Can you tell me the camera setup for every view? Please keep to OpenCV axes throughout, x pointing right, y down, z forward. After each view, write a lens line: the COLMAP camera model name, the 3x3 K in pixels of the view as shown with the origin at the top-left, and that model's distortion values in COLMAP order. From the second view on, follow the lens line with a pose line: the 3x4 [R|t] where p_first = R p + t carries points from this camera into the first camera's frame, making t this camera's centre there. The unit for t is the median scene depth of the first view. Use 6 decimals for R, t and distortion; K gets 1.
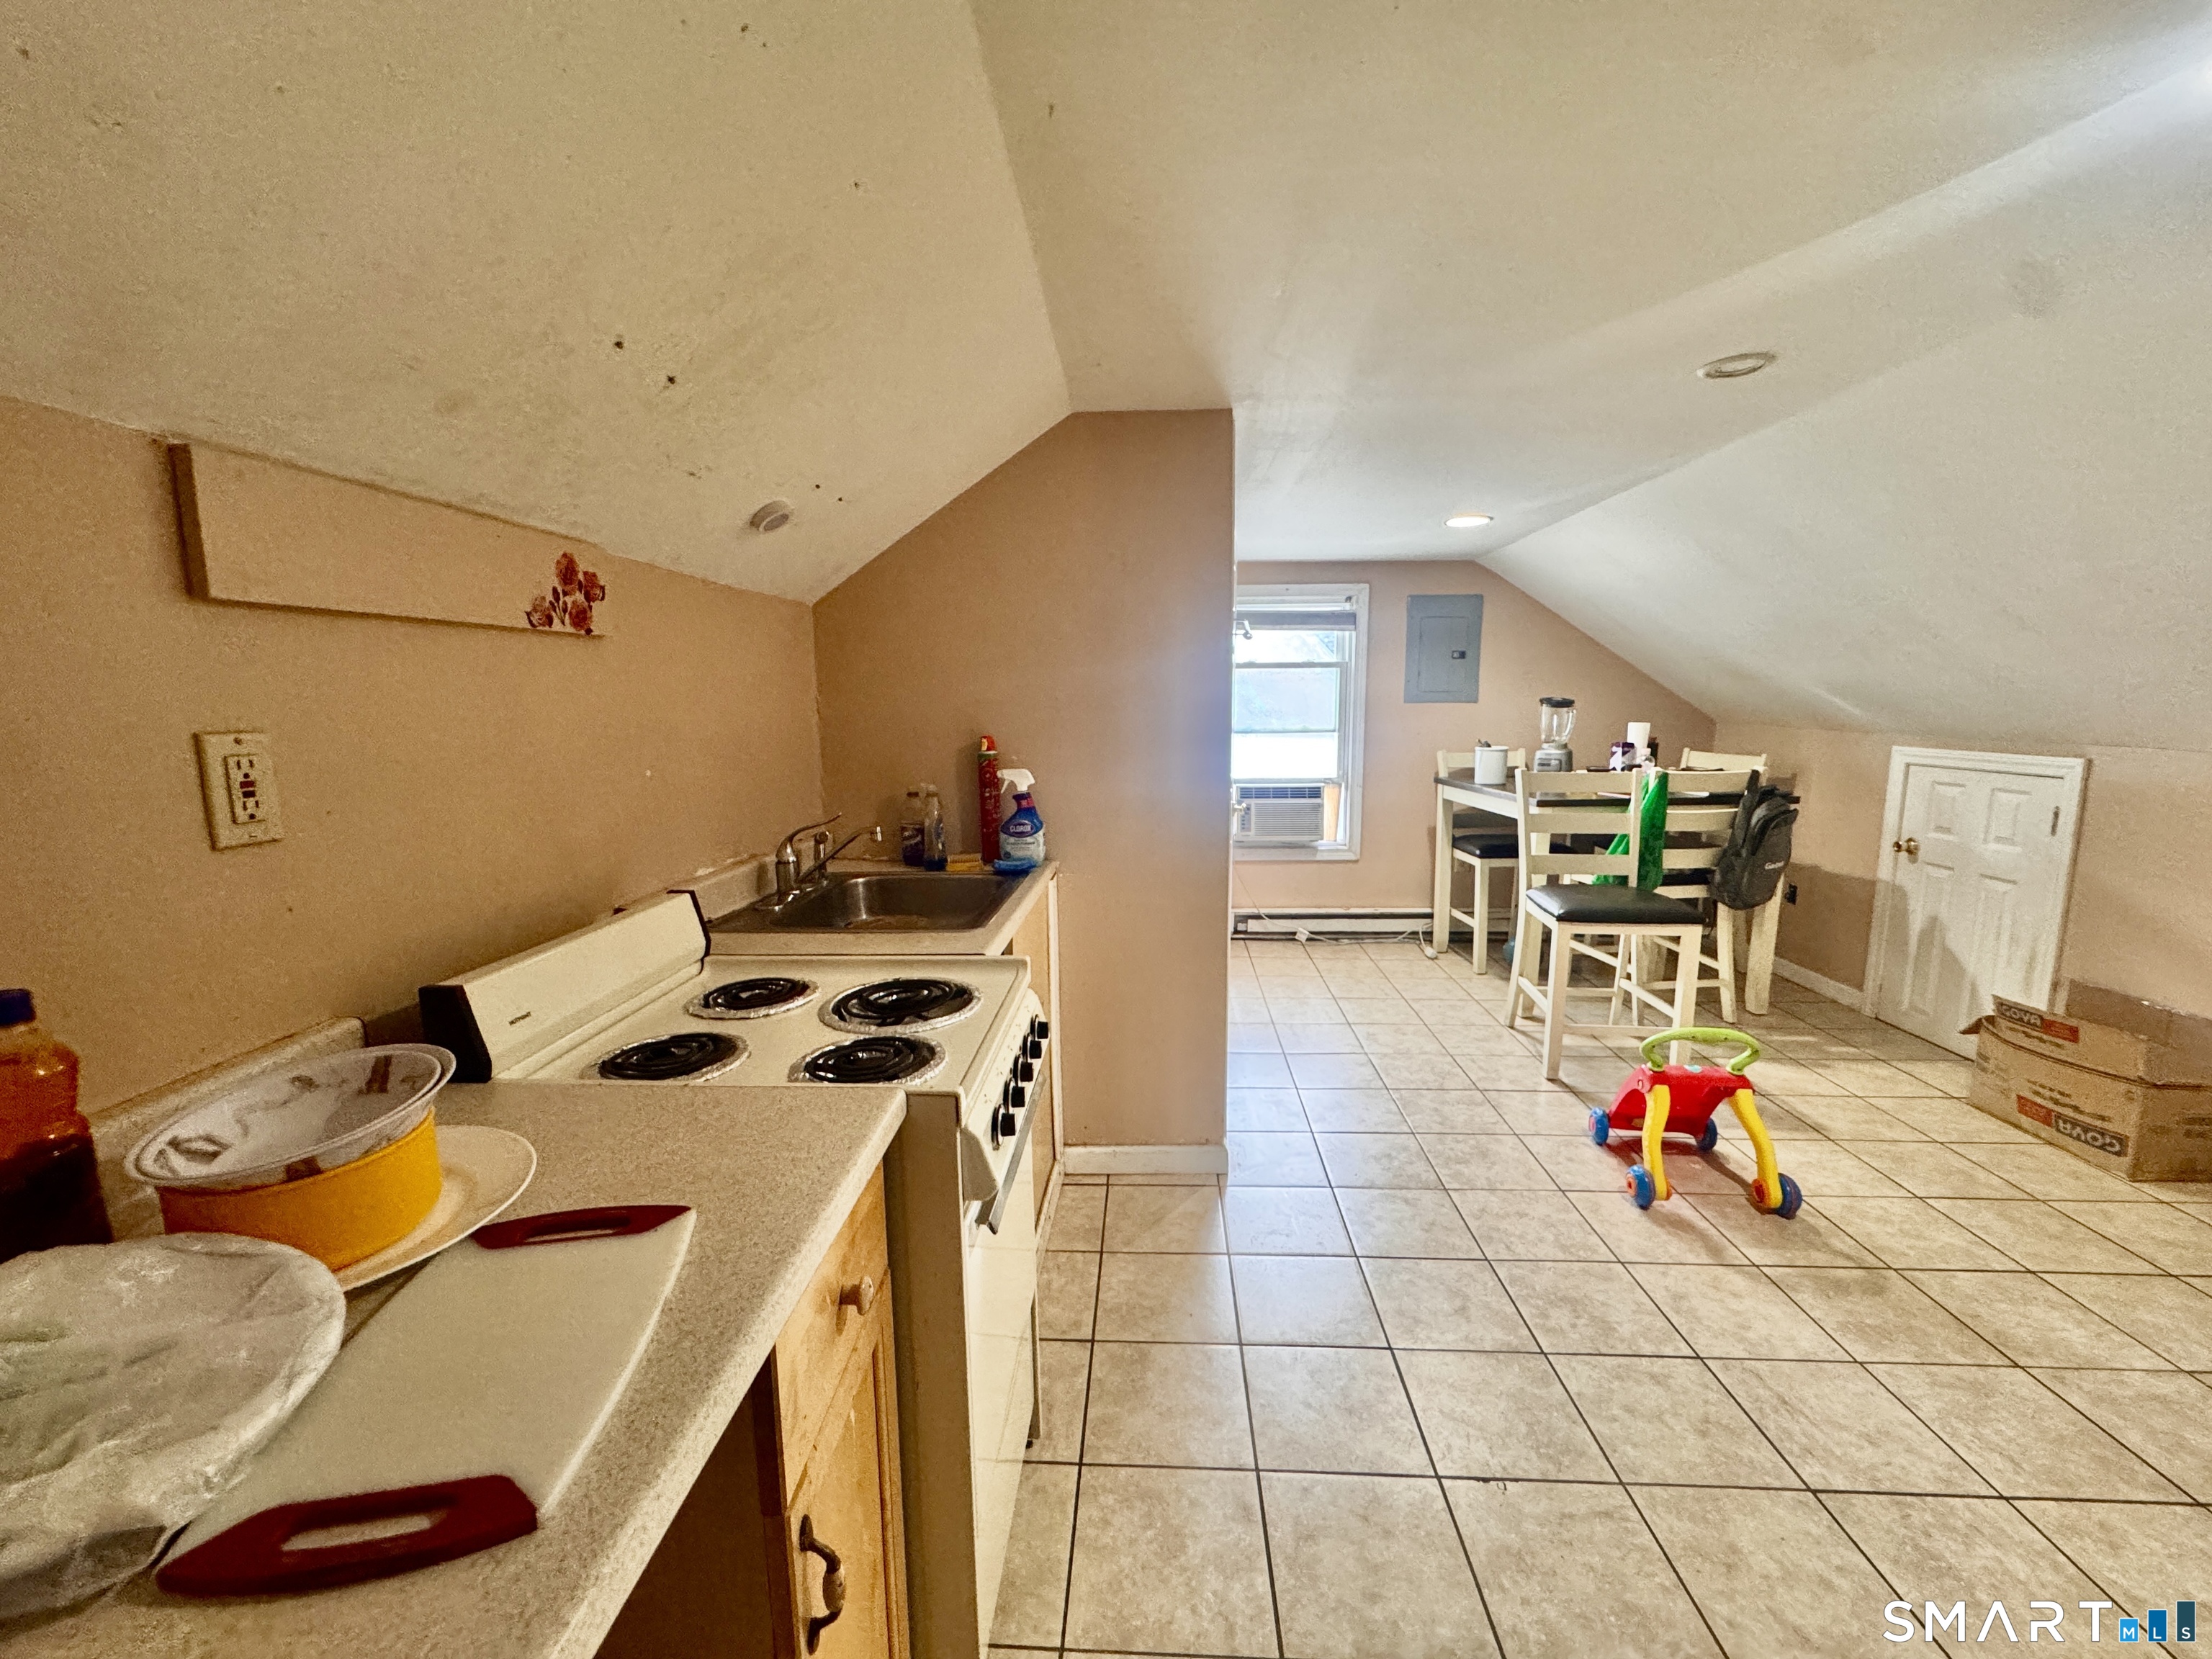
lens RADIAL K [[888.1, 0, 1110.1], [0, 888.1, 833.2], [0, 0, 1]] dist [-0.001691, 0.000294]
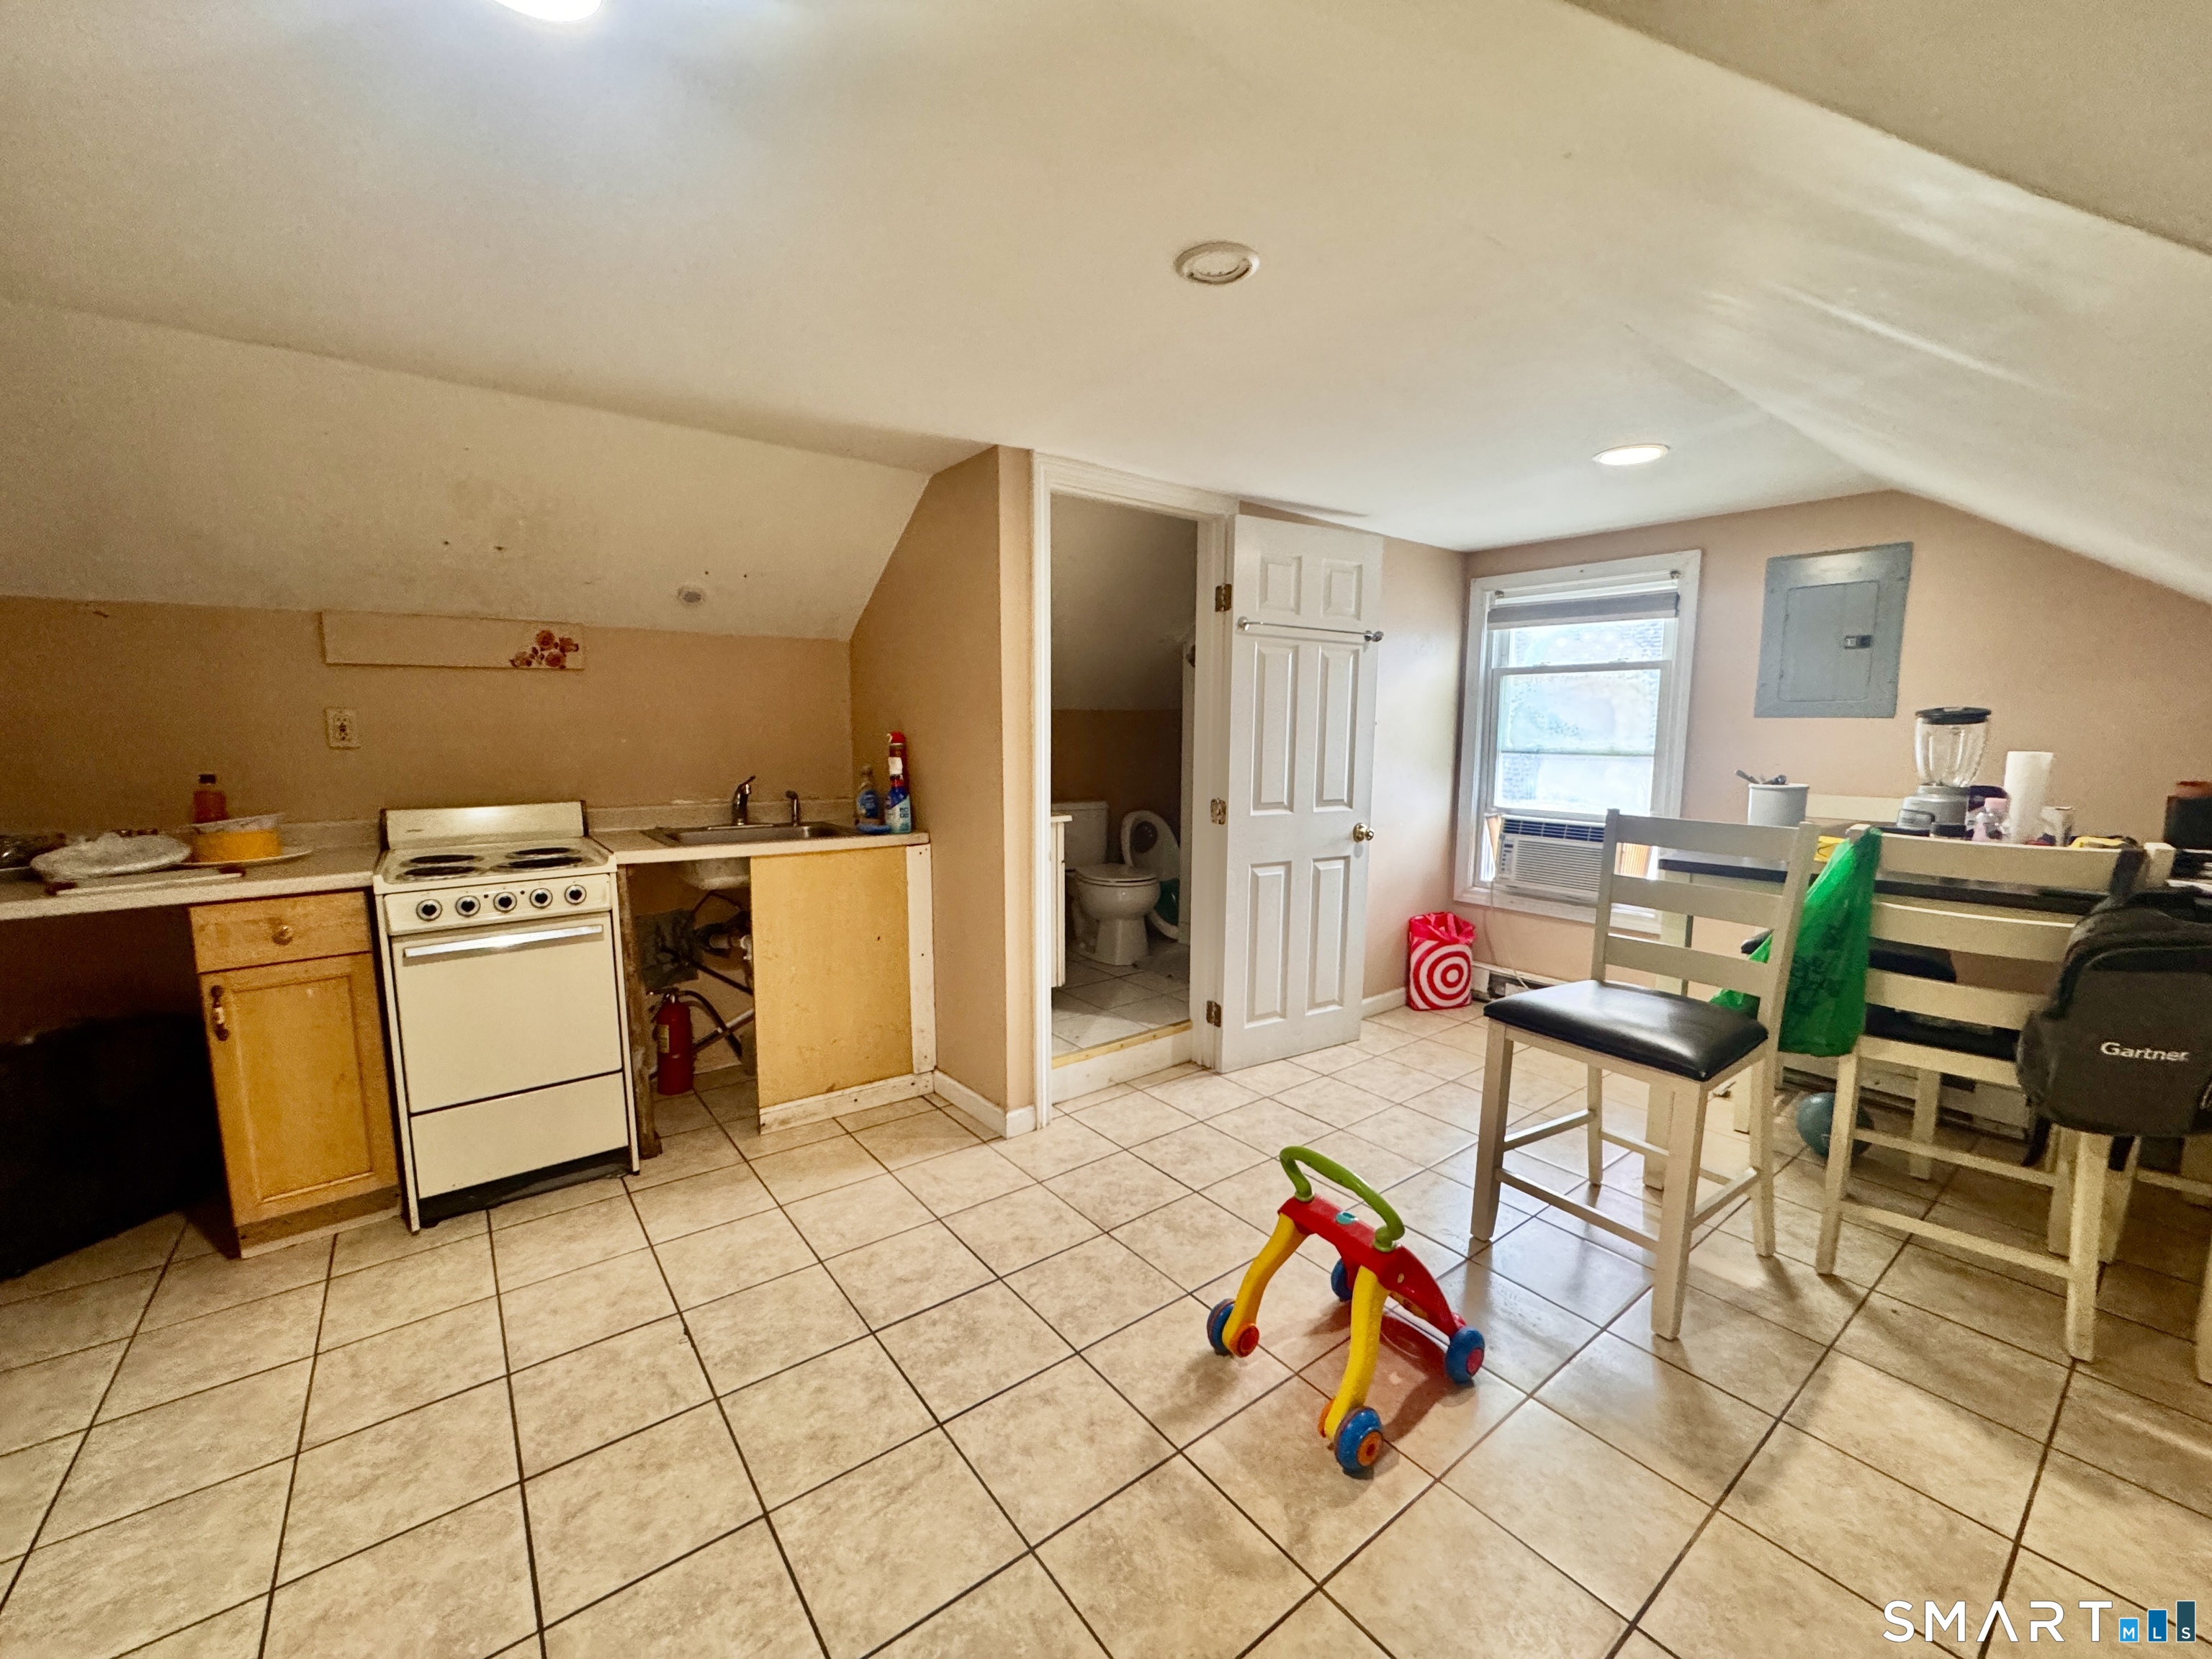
lens RADIAL K [[888.1, 0, 1106.1], [0, 888.1, 832.7], [0, 0, 1]] dist [-0.001691, 0.000294]
pose [[0.645983, 0.104365, -0.756183, 0.734275], [-0.122063, 0.991986, 0.032635, -0.028757], [0.753529, 0.071220, 0.653545, 0.261381]]
